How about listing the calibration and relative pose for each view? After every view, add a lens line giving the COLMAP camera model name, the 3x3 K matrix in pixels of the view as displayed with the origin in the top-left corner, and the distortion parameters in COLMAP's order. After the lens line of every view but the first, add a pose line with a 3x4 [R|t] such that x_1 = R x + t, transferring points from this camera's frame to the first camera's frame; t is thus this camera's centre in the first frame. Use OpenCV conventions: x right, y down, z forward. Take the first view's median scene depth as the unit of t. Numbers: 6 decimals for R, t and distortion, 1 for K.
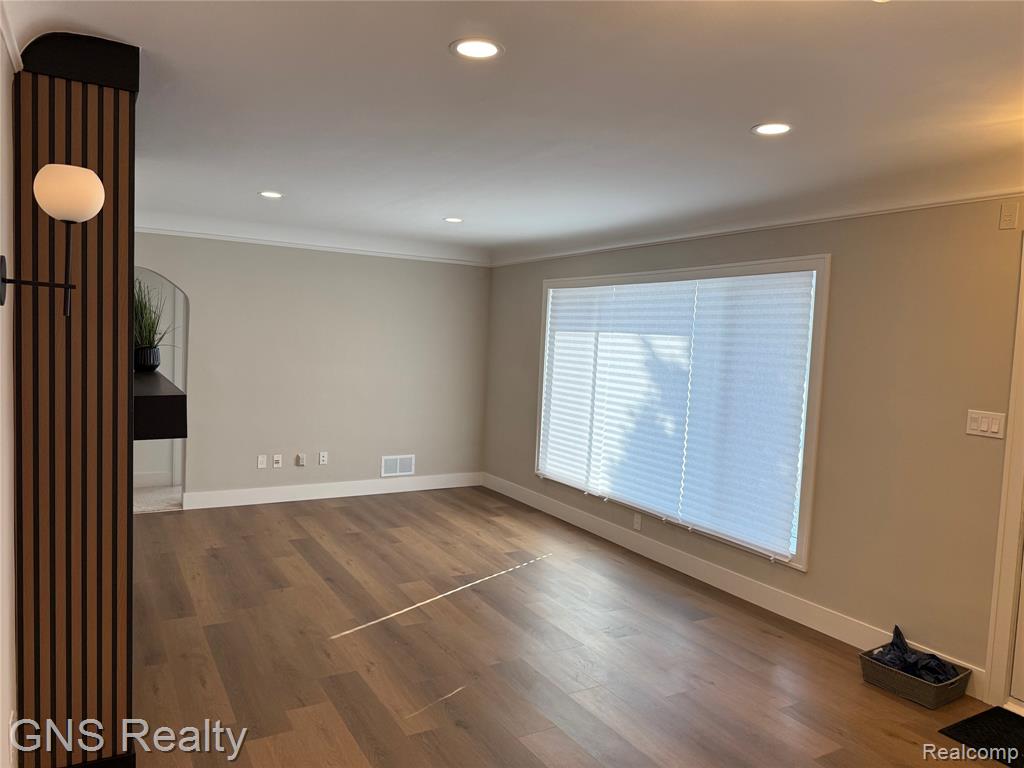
lens RADIAL K [[723.4, 0, 516.9], [0, 723.4, 381.1], [0, 0, 1]] dist [0.079953, -0.079286]
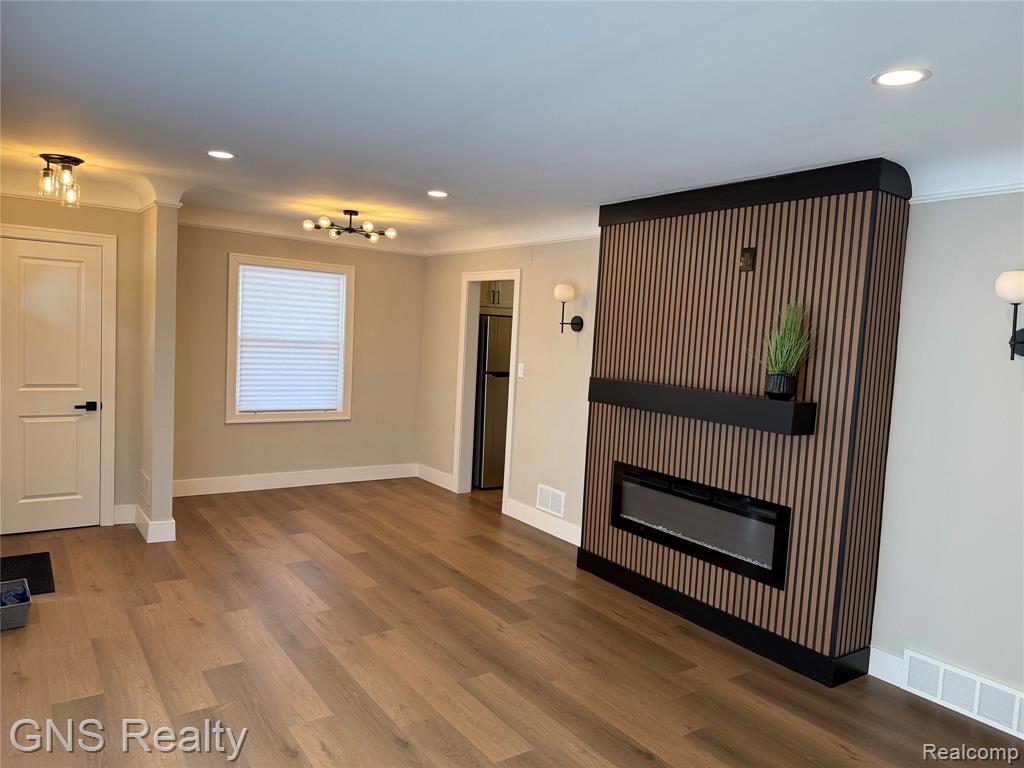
lens RADIAL K [[714.1, 0, 512.4], [0, 714.1, 394.9], [0, 0, 1]] dist [0.004575, -0.002123]
pose [[-0.991939, -0.090463, -0.088736, -0.061398], [-0.103376, 0.982682, 0.153782, -0.093893], [0.073288, 0.161716, -0.984112, 1.405058]]
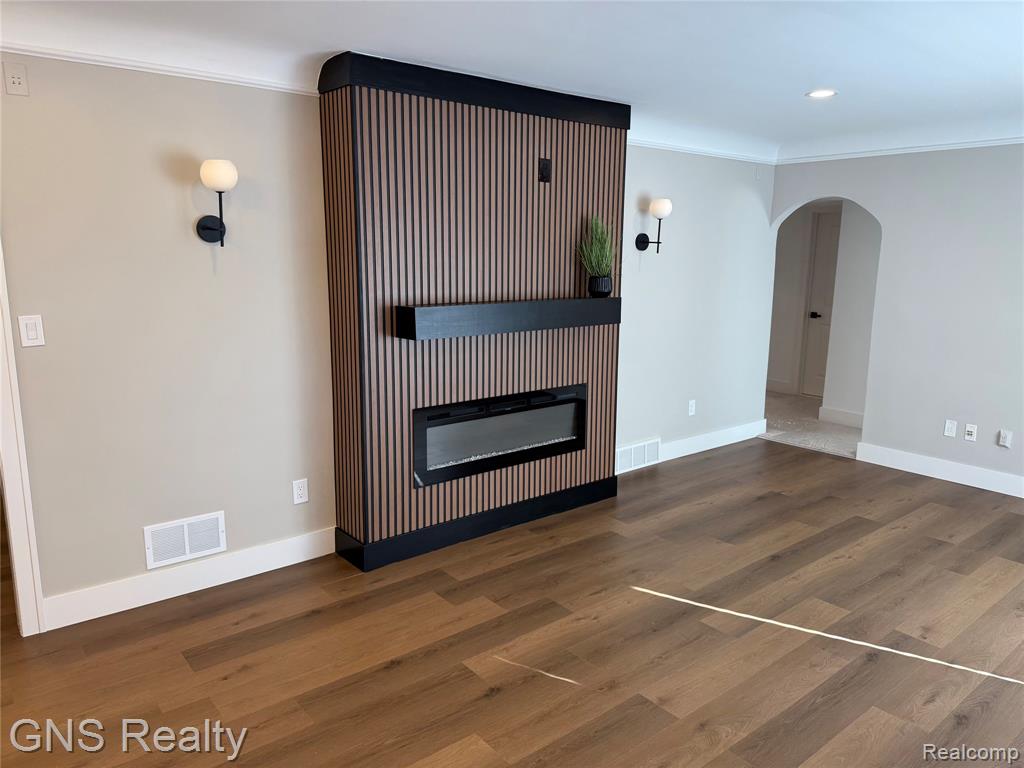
lens RADIAL K [[723.4, 0, 516.9], [0, 723.4, 381.1], [0, 0, 1]] dist [0.079953, -0.079286]
pose [[0.162303, 0.140575, -0.976676, 0.449749], [-0.068067, 0.989037, 0.131043, -0.017193], [0.984390, 0.045211, 0.170092, 0.512662]]
